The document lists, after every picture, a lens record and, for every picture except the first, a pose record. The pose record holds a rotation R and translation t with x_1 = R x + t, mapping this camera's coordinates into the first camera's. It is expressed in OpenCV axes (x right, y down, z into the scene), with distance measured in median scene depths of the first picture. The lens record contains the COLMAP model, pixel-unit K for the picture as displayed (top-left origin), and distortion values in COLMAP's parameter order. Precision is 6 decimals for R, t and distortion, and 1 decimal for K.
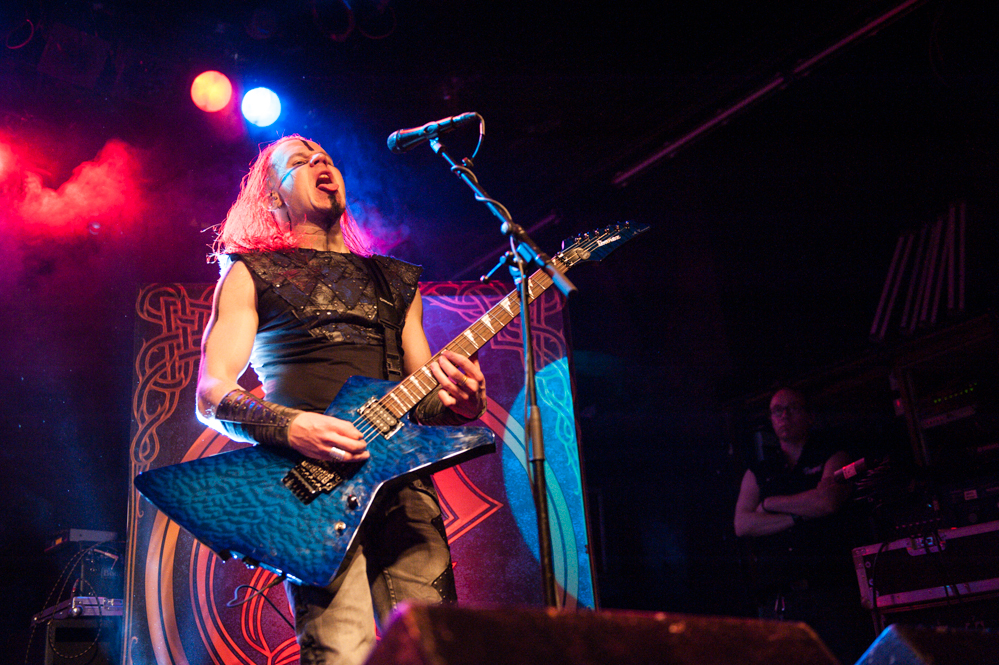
lens RADIAL K [[1169.1, 0, 499.5], [0, 1169.1, 332.5], [0, 0, 1]] dist [0.092270, 0.011692]
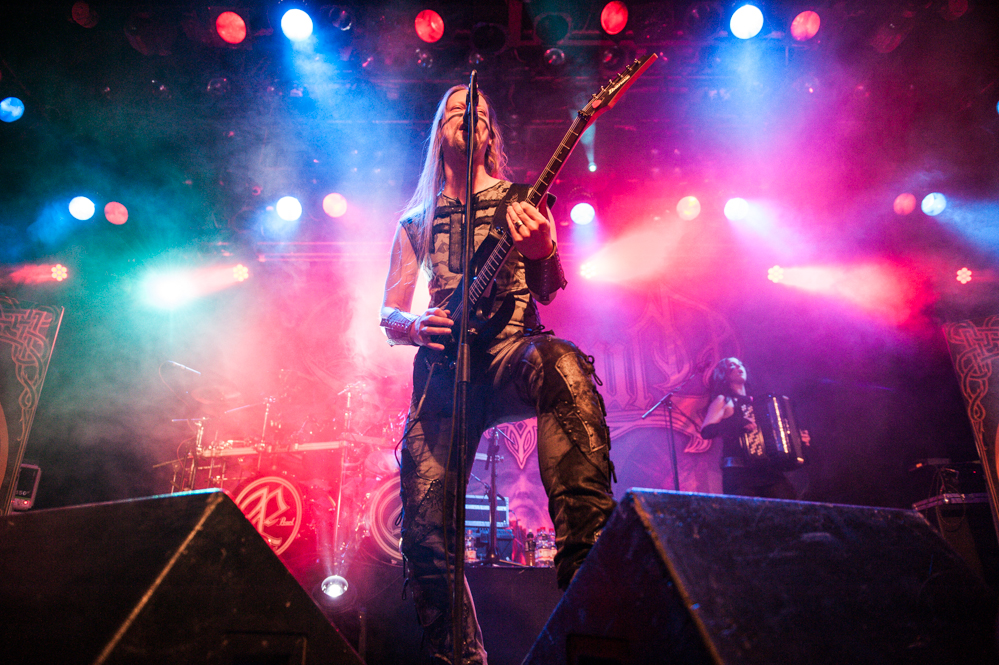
lens RADIAL K [[712.9, 0, 499.4], [0, 712.9, 334.9], [0, 0, 1]] dist [-0.025258, -0.003158]
pose [[0.800546, -0.177210, -0.572471, -0.243726], [0.174551, 0.982810, -0.060138, -0.083255], [0.573287, -0.051783, 0.817717, -0.310951]]
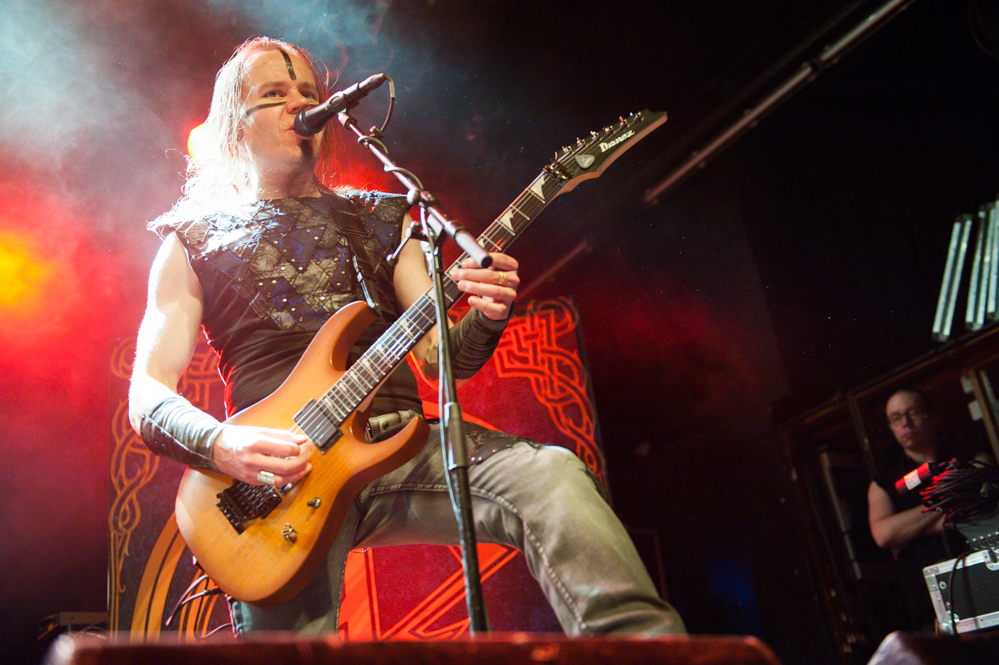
lens RADIAL K [[1178.2, 0, 499.3], [0, 1178.2, 339.2], [0, 0, 1]] dist [0.103097, -0.028301]
pose [[0.993926, -0.088605, -0.065265, 0.059852], [0.085514, 0.995145, -0.048726, 0.031158], [0.069265, 0.042849, 0.996678, 0.092123]]
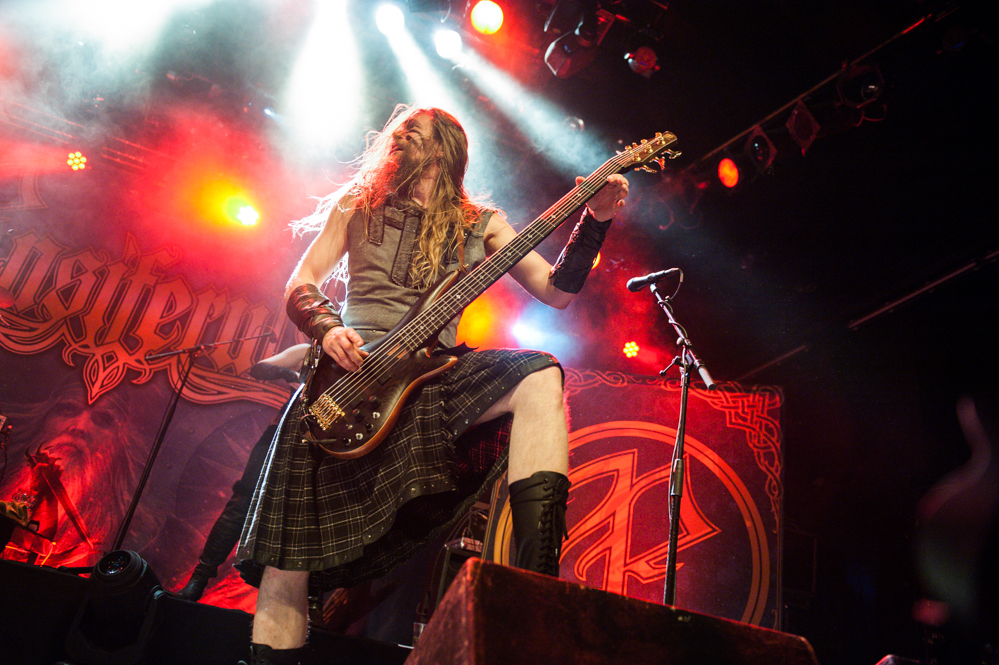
lens RADIAL K [[712.9, 0, 499.4], [0, 712.9, 334.9], [0, 0, 1]] dist [-0.025258, -0.003158]
pose [[0.915650, 0.076993, -0.394534, 0.083255], [-0.116135, 0.990301, -0.076273, 0.000753], [0.384835, 0.115659, 0.915710, 0.027740]]
